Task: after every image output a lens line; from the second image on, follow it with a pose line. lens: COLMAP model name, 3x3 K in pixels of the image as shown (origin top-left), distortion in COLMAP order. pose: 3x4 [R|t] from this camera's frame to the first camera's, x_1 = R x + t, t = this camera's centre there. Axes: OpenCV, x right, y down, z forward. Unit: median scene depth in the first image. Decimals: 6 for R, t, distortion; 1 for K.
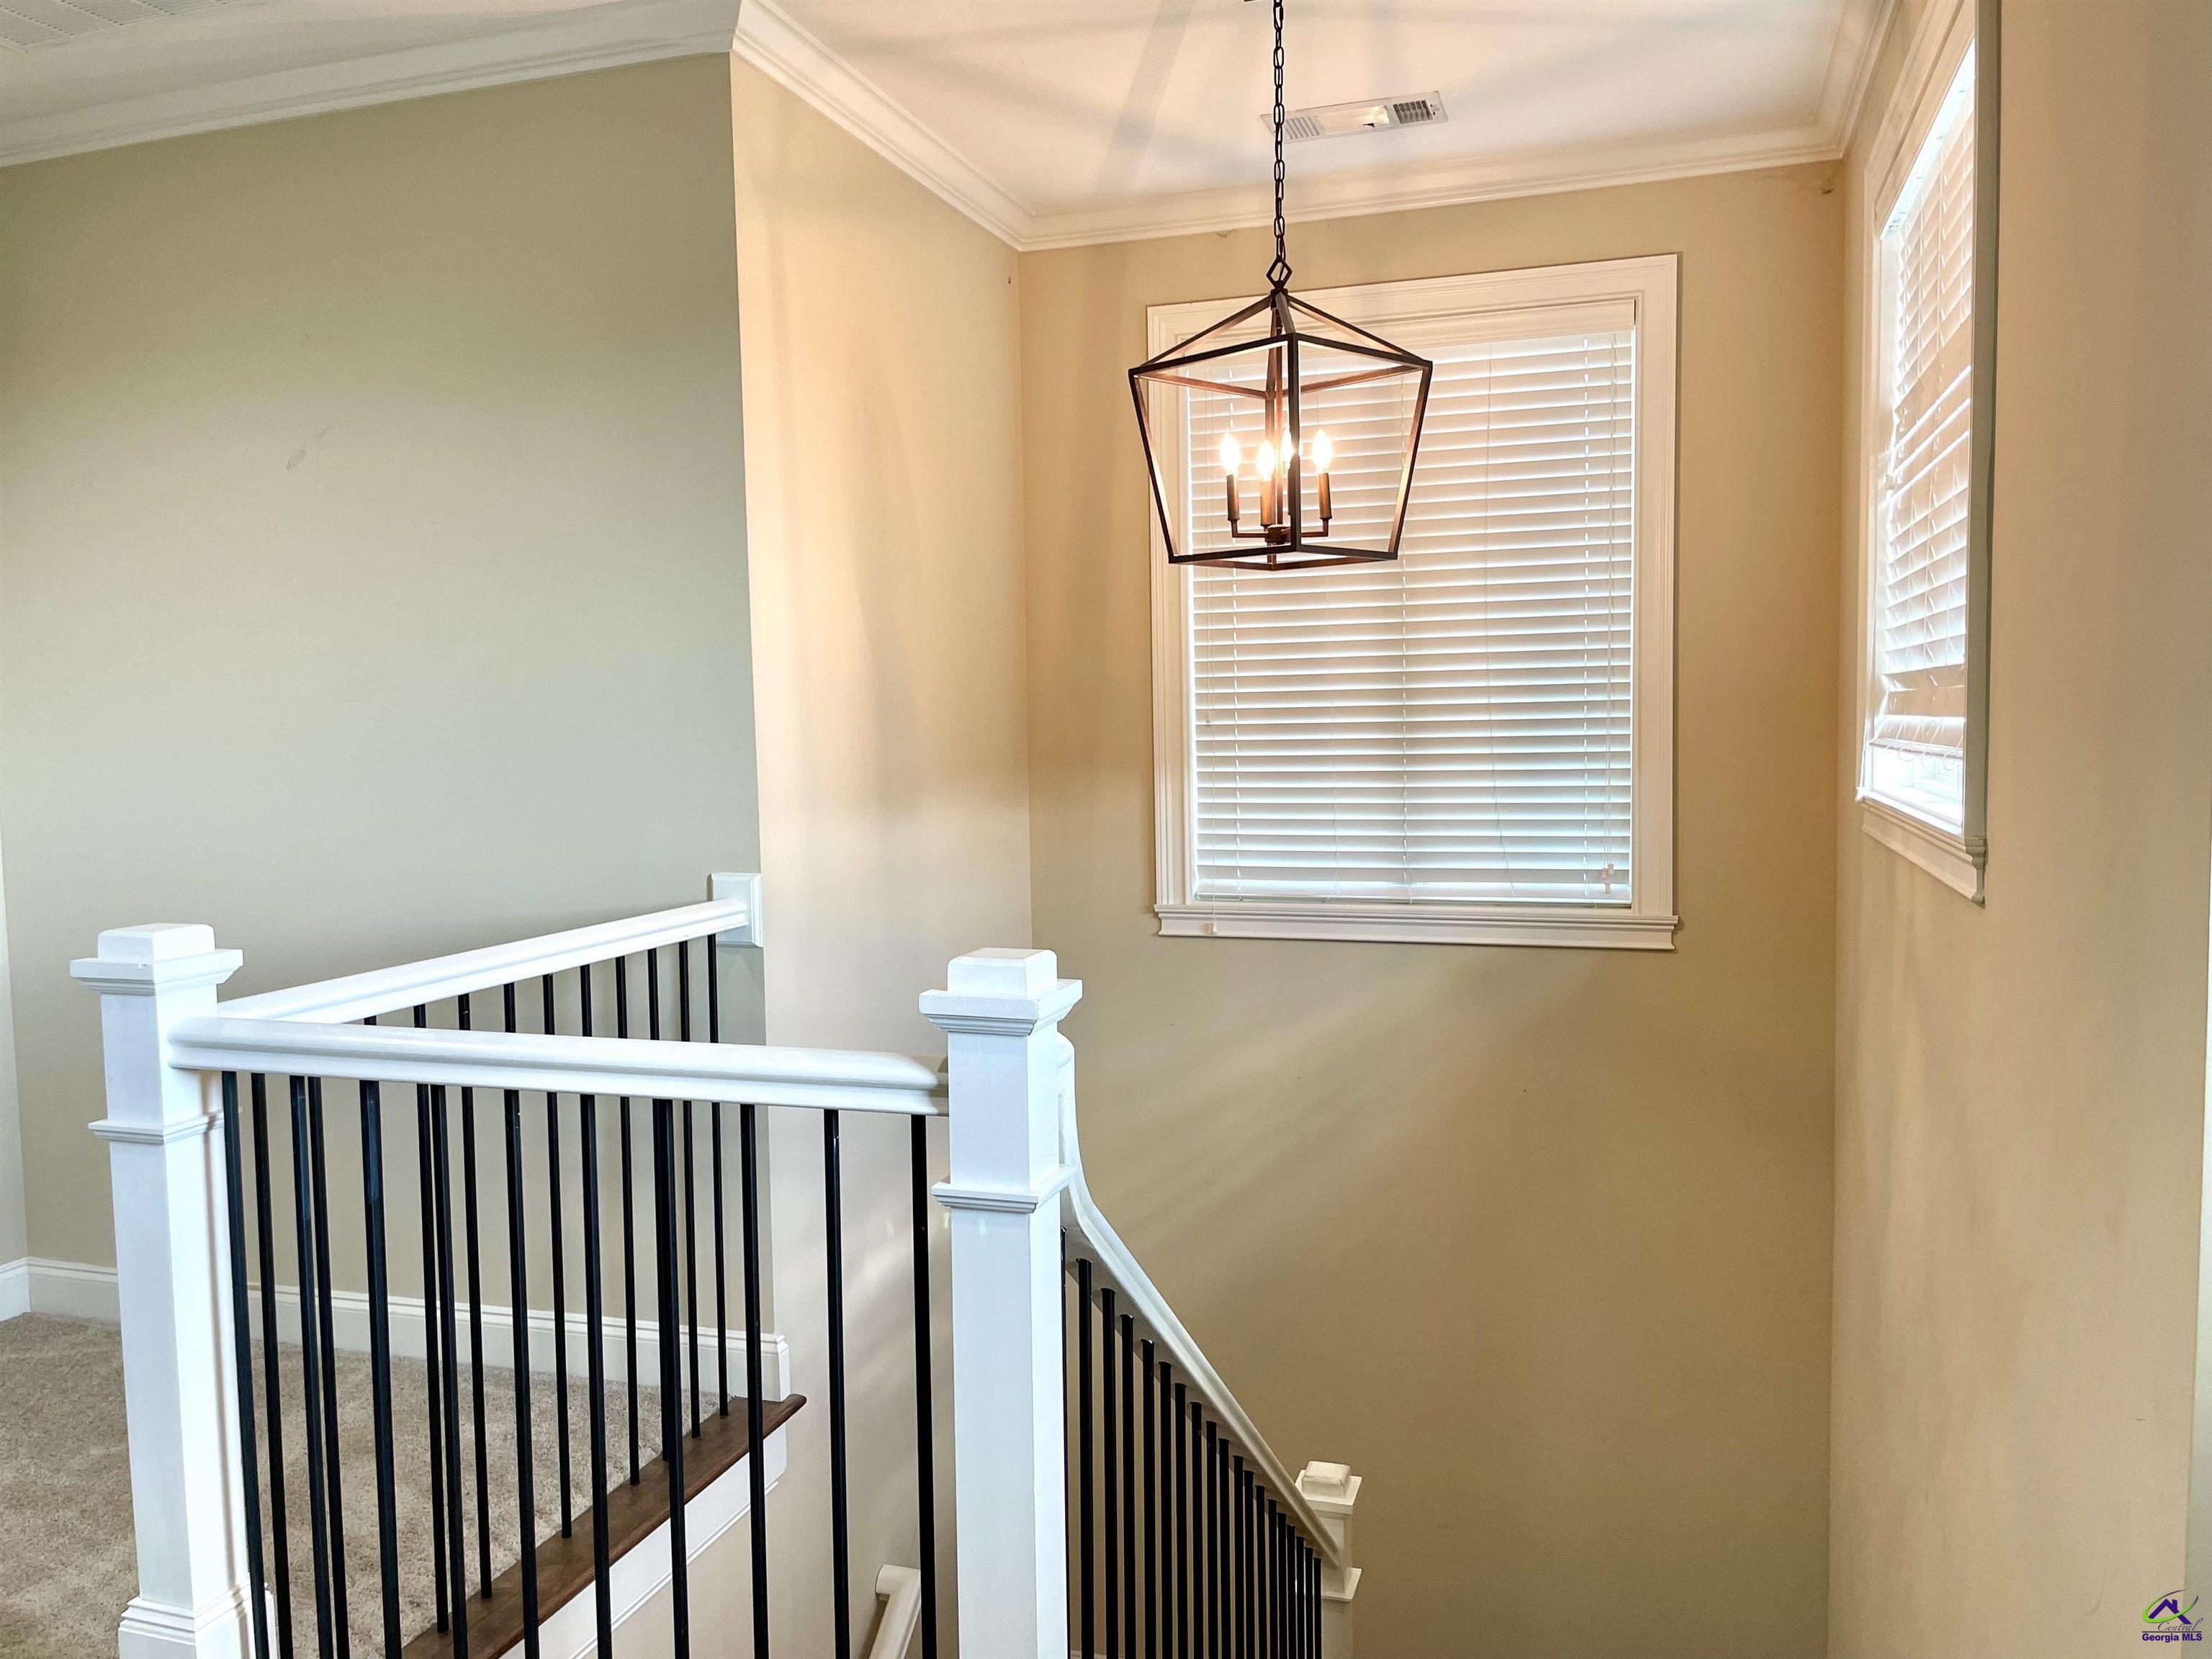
lens RADIAL K [[1674.6, 0, 1104.1], [0, 1674.6, 819.6], [0, 0, 1]] dist [0.075504, -0.083068]
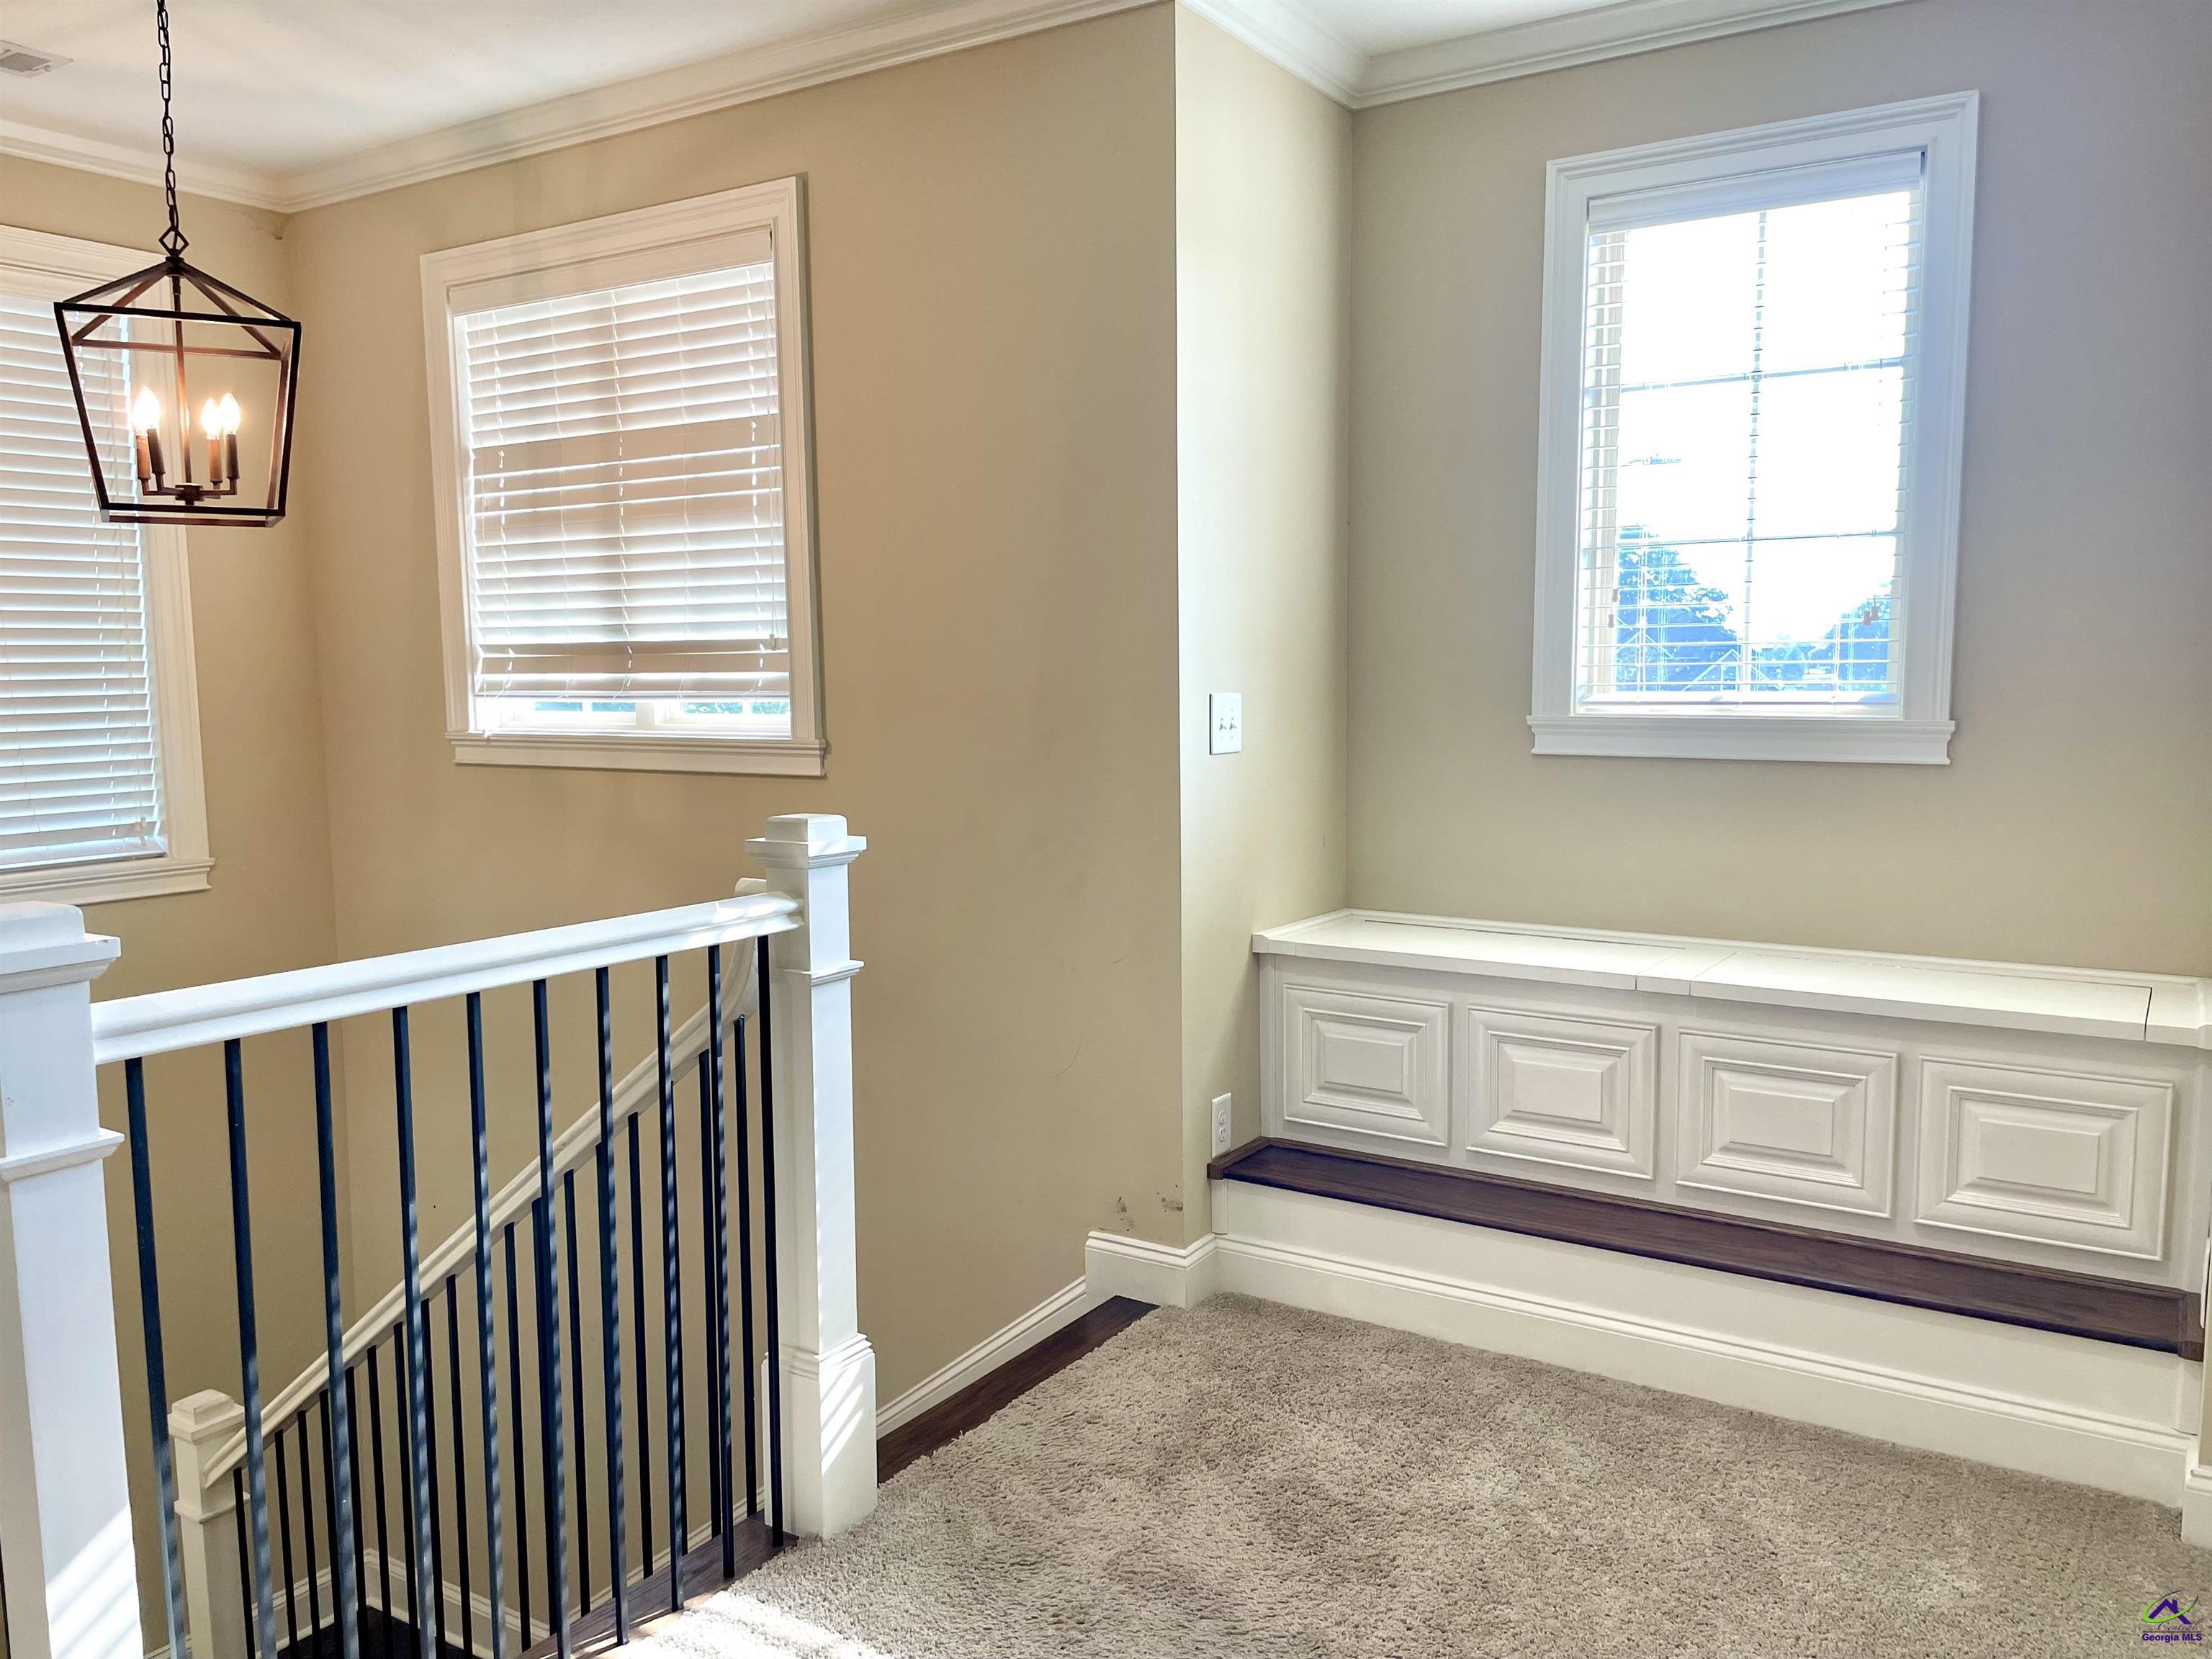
lens RADIAL K [[1674.6, 0, 1112.0], [0, 1674.6, 837.5], [0, 0, 1]] dist [0.075504, -0.083068]
pose [[0.231671, -0.091210, 0.968509, -0.771034], [0.072078, 0.994468, 0.076414, 0.001444], [-0.970120, 0.052105, 0.236964, 0.202586]]
